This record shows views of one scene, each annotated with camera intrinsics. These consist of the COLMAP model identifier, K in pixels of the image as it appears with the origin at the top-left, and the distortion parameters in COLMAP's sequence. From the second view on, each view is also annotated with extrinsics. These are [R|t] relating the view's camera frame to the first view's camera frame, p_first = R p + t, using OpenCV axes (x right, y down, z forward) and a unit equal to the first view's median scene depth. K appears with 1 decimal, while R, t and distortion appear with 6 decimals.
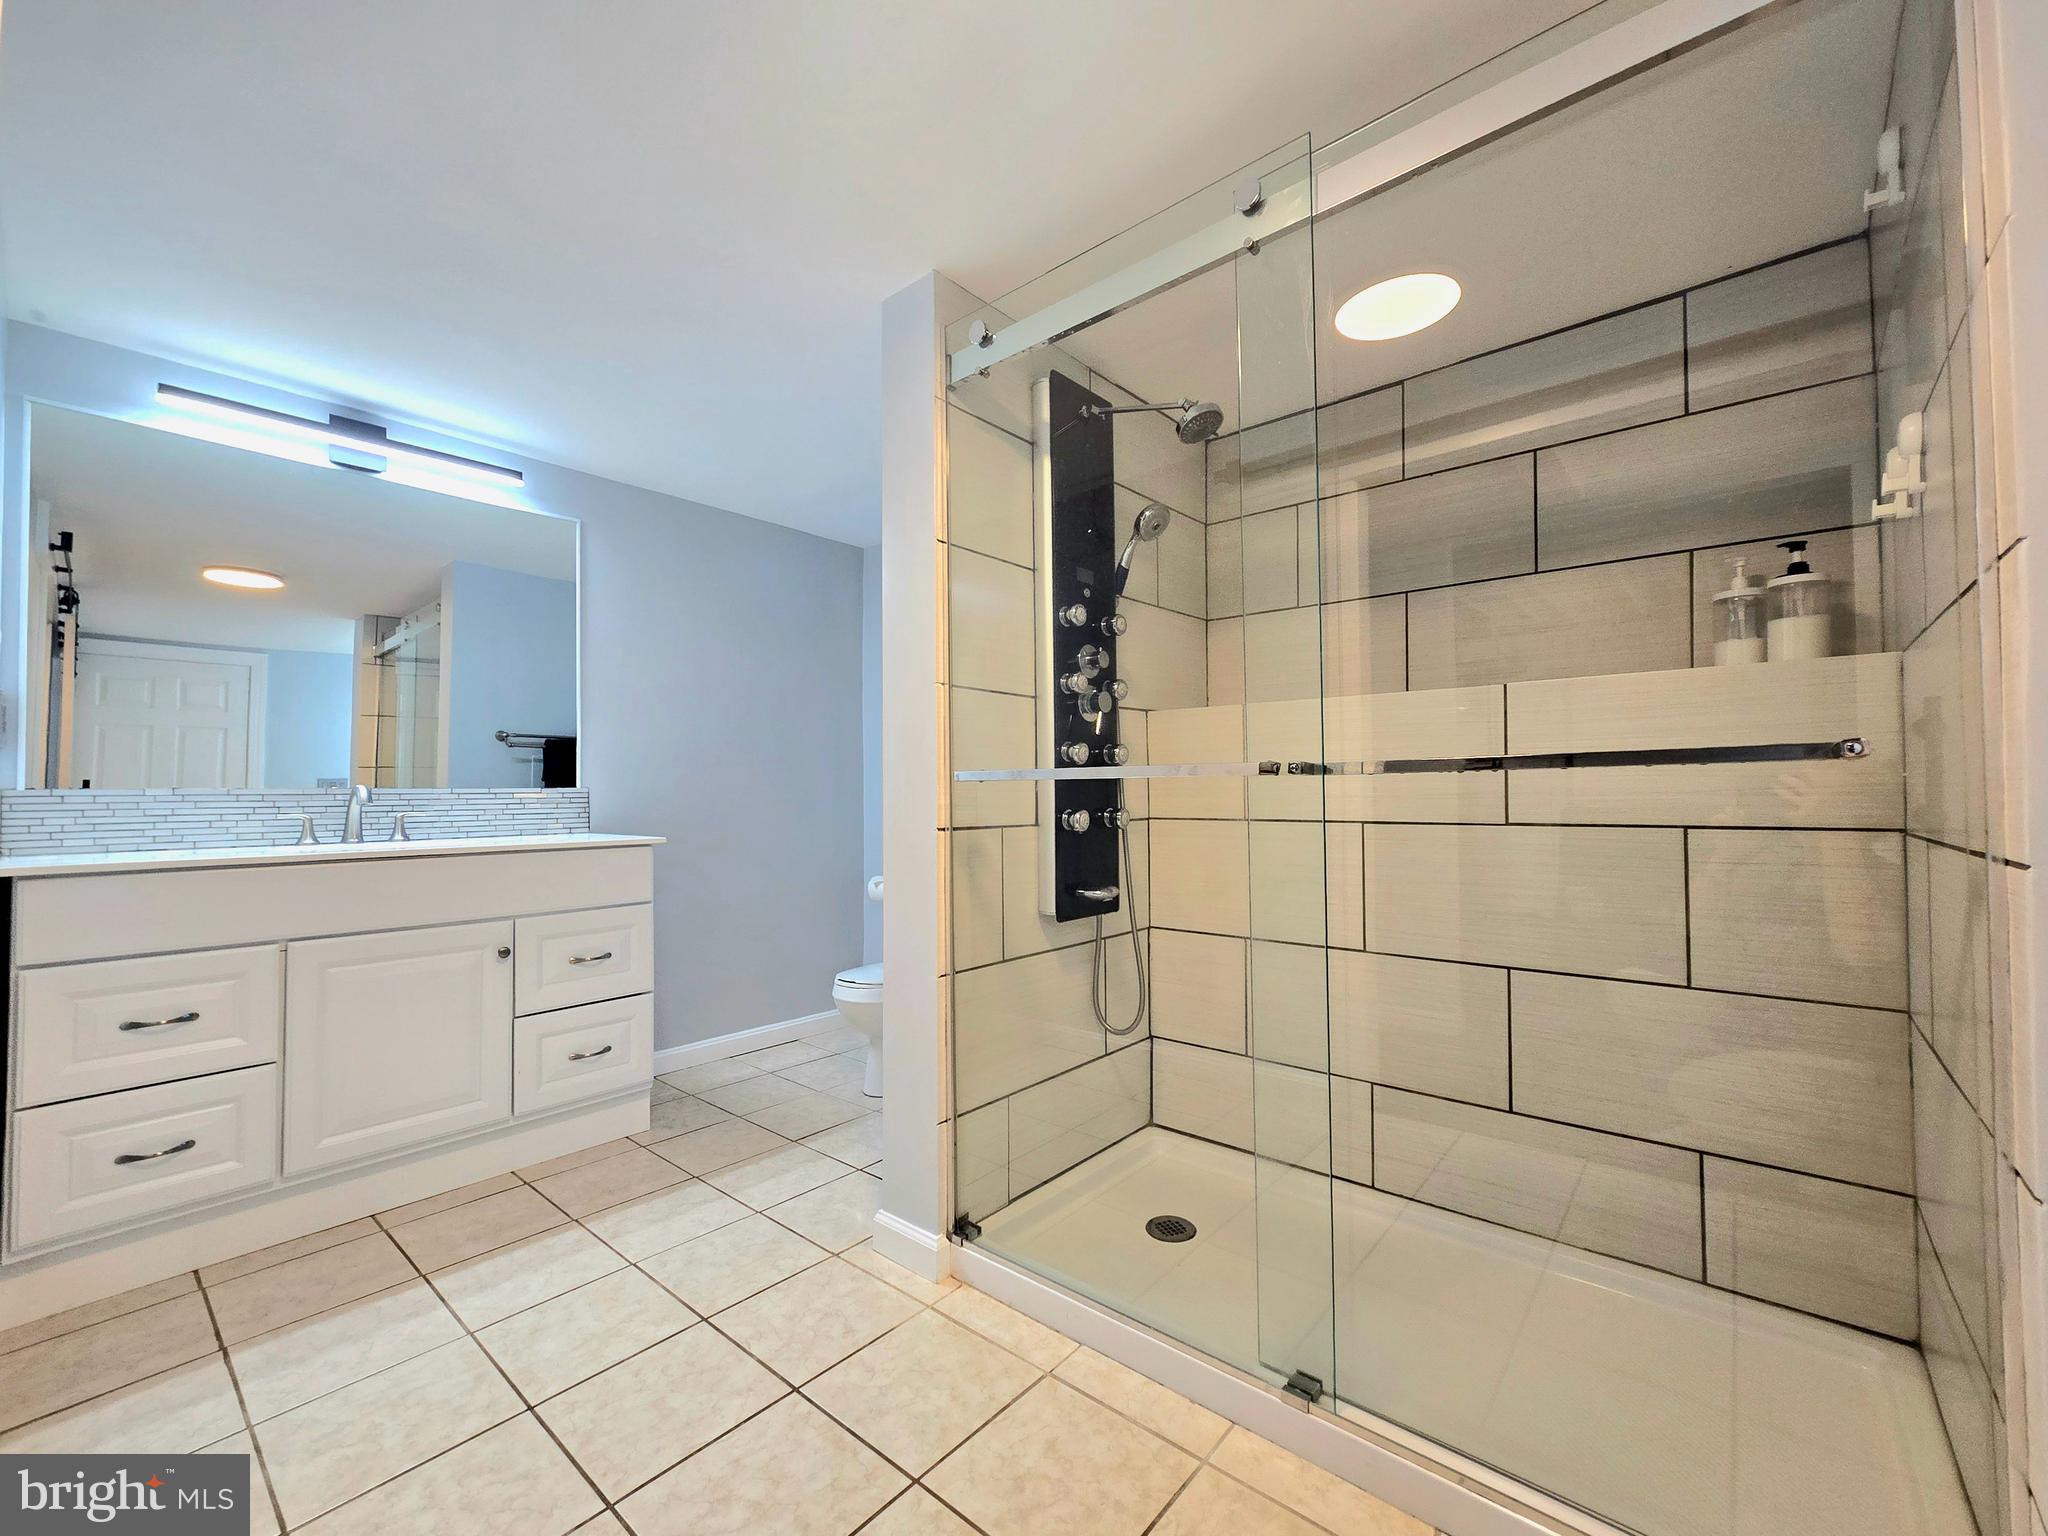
lens RADIAL K [[839.9, 0, 1035.4], [0, 839.9, 777.8], [0, 0, 1]] dist [0.000739, -0.000139]
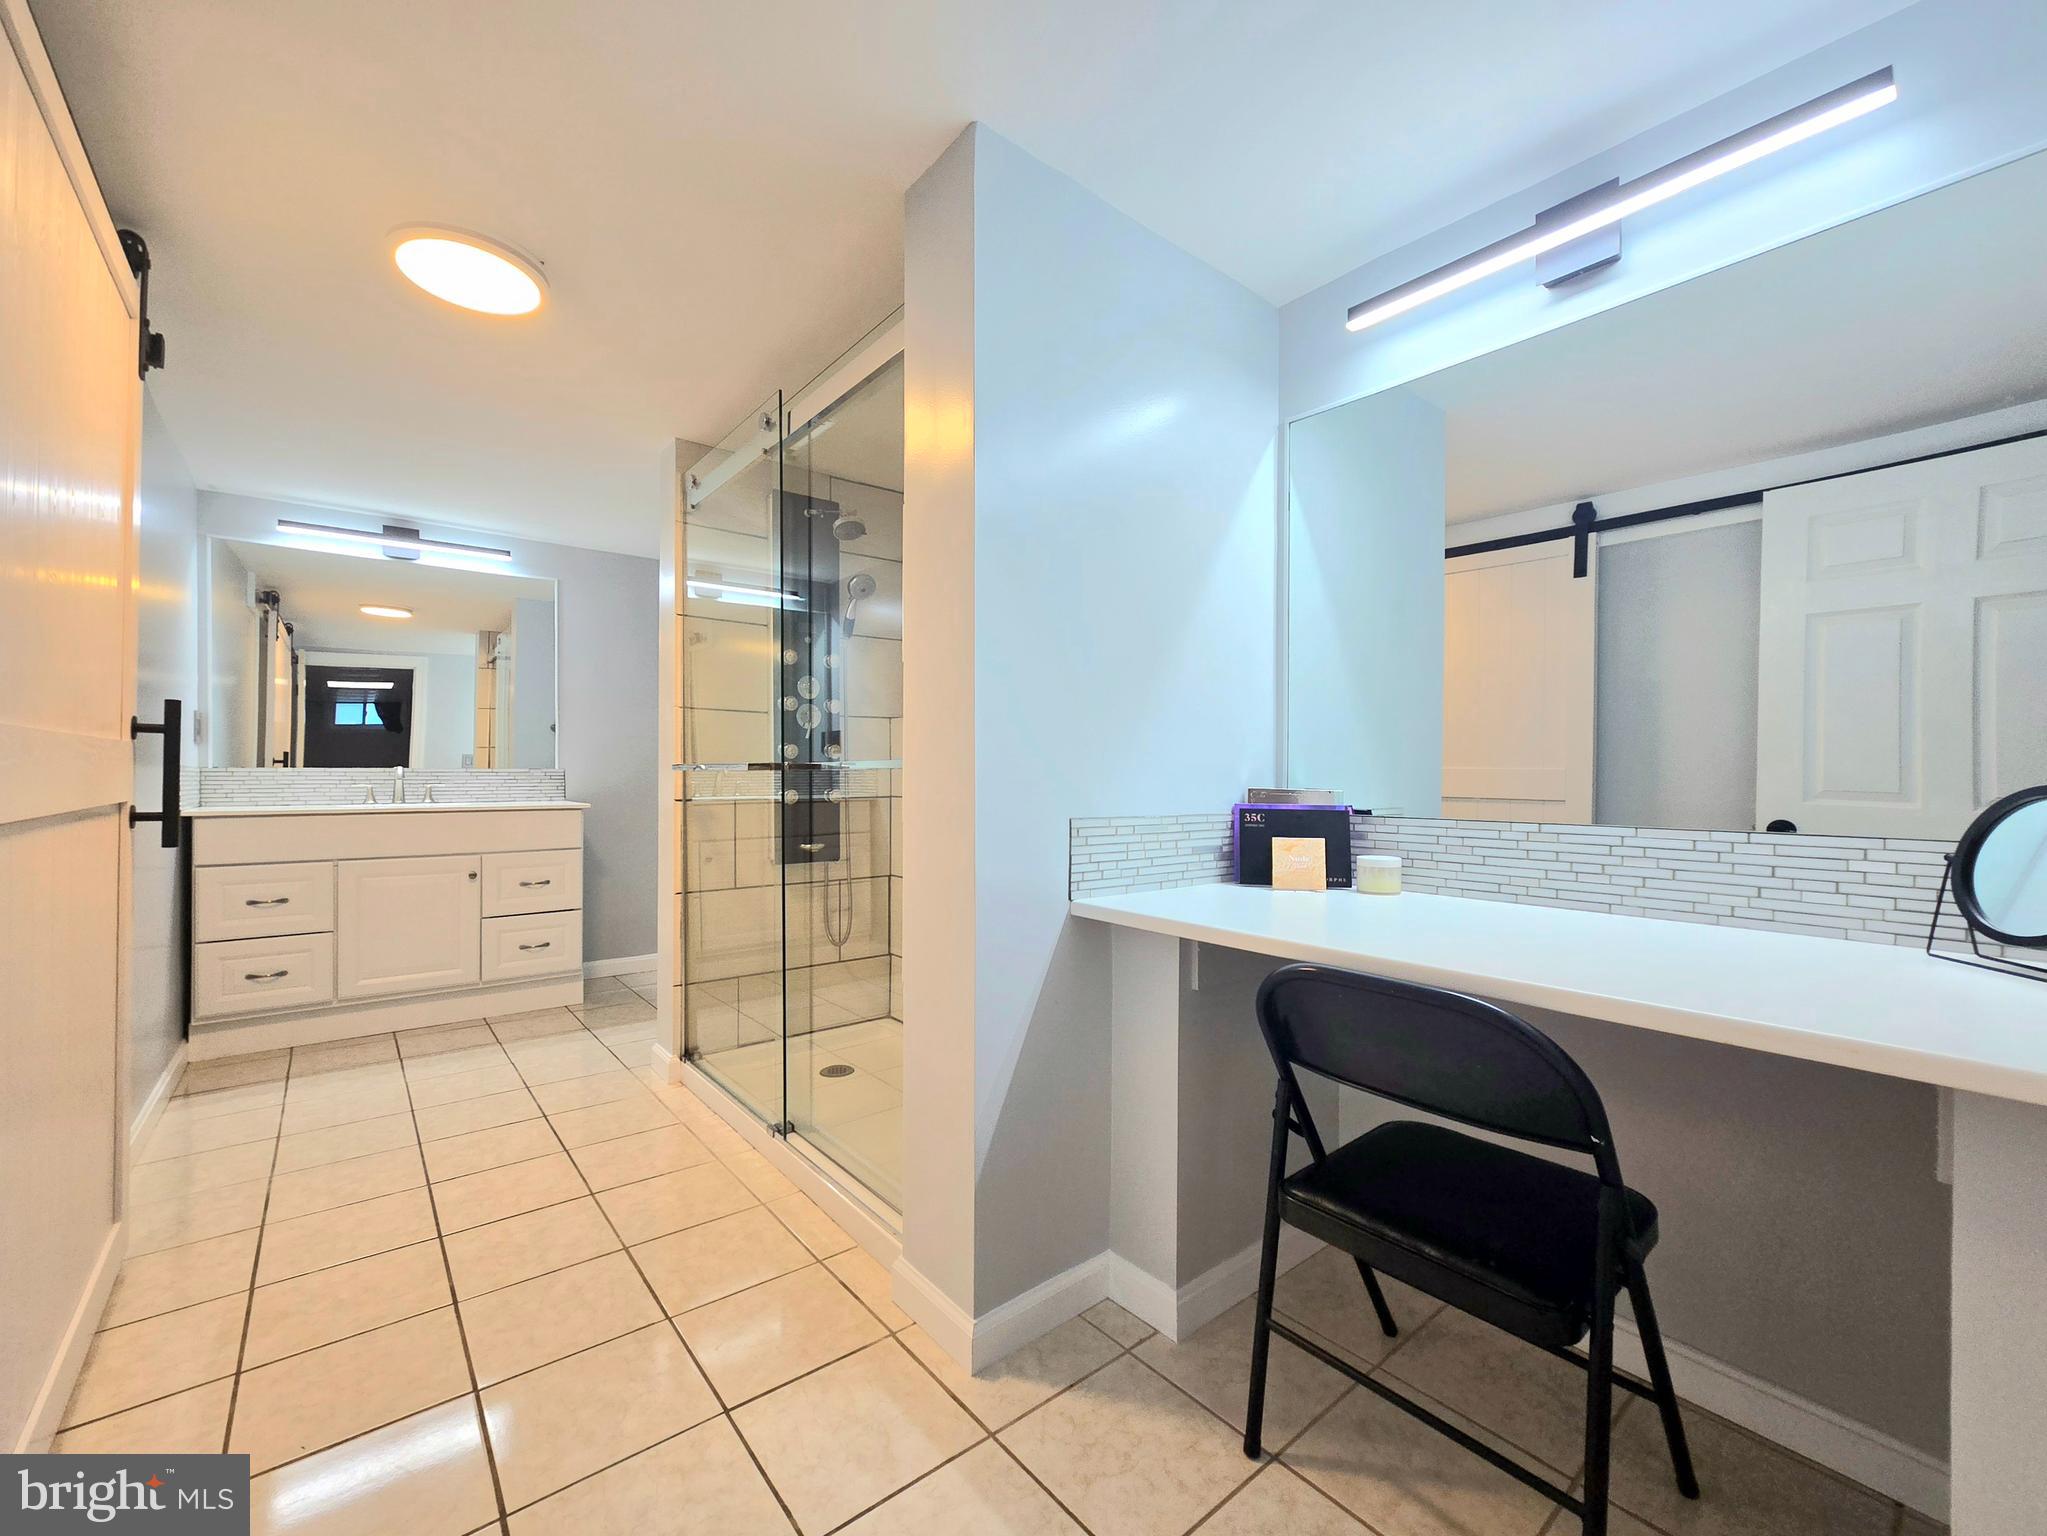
lens RADIAL K [[839.5, 0, 1009.2], [0, 839.5, 771.2], [0, 0, 1]] dist [0.000739, -0.000139]
pose [[0.983008, 0.011837, -0.183183, 0.613677], [-0.007955, 0.999728, 0.021913, -0.025646], [0.183392, -0.020083, 0.982835, -0.334562]]
